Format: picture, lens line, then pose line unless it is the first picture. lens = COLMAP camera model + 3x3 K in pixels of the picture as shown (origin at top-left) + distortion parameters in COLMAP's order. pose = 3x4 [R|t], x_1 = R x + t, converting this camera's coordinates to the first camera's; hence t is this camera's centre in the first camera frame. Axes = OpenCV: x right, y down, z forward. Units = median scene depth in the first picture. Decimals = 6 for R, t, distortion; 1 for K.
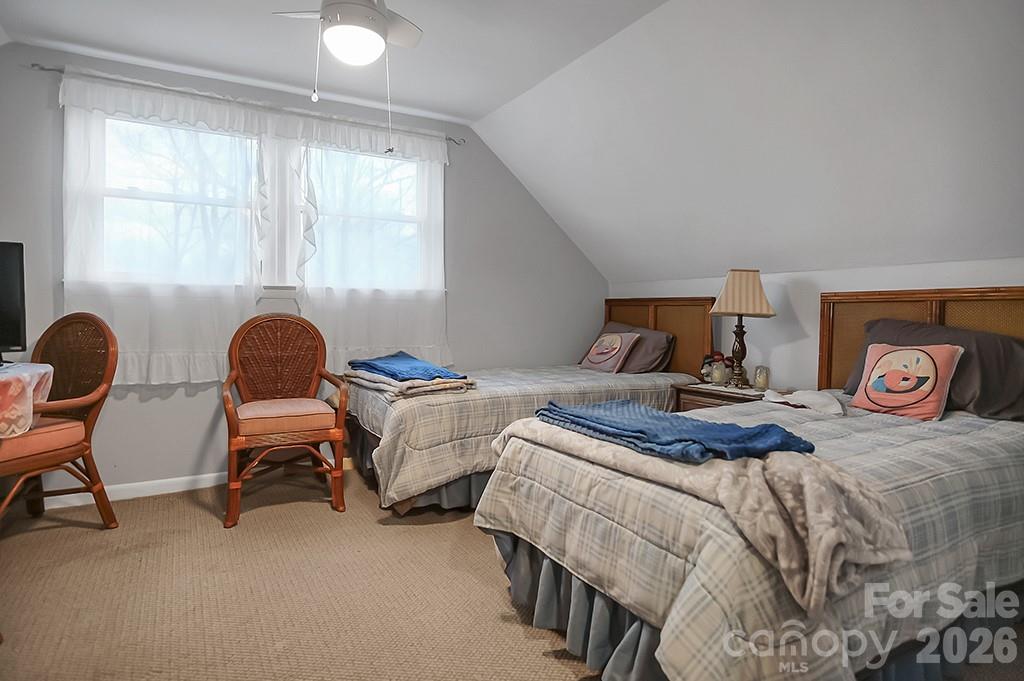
lens RADIAL K [[555.1, 0, 512.0], [0, 555.1, 340.5], [0, 0, 1]] dist [-0.042660, 0.017848]
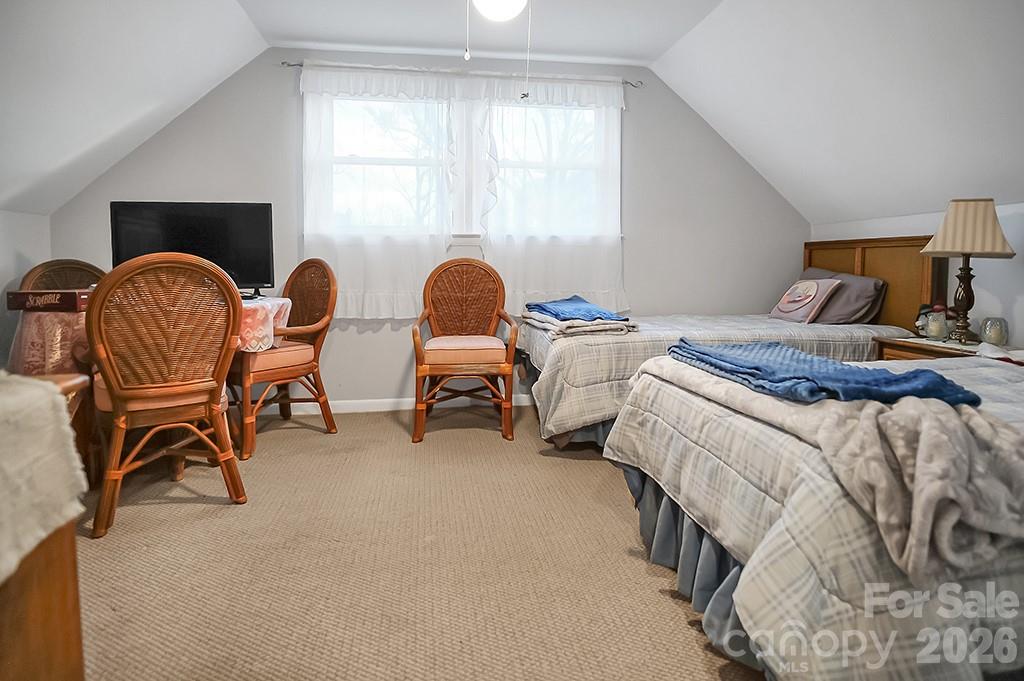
lens RADIAL K [[553.2, 0, 511.8], [0, 553.2, 306.9], [0, 0, 1]] dist [-0.027462, 0.002293]
pose [[0.929074, 0.021109, -0.369292, 0.099731], [-0.012668, 0.999600, 0.025266, 0.022705], [0.369678, -0.018796, 0.928970, -0.005229]]
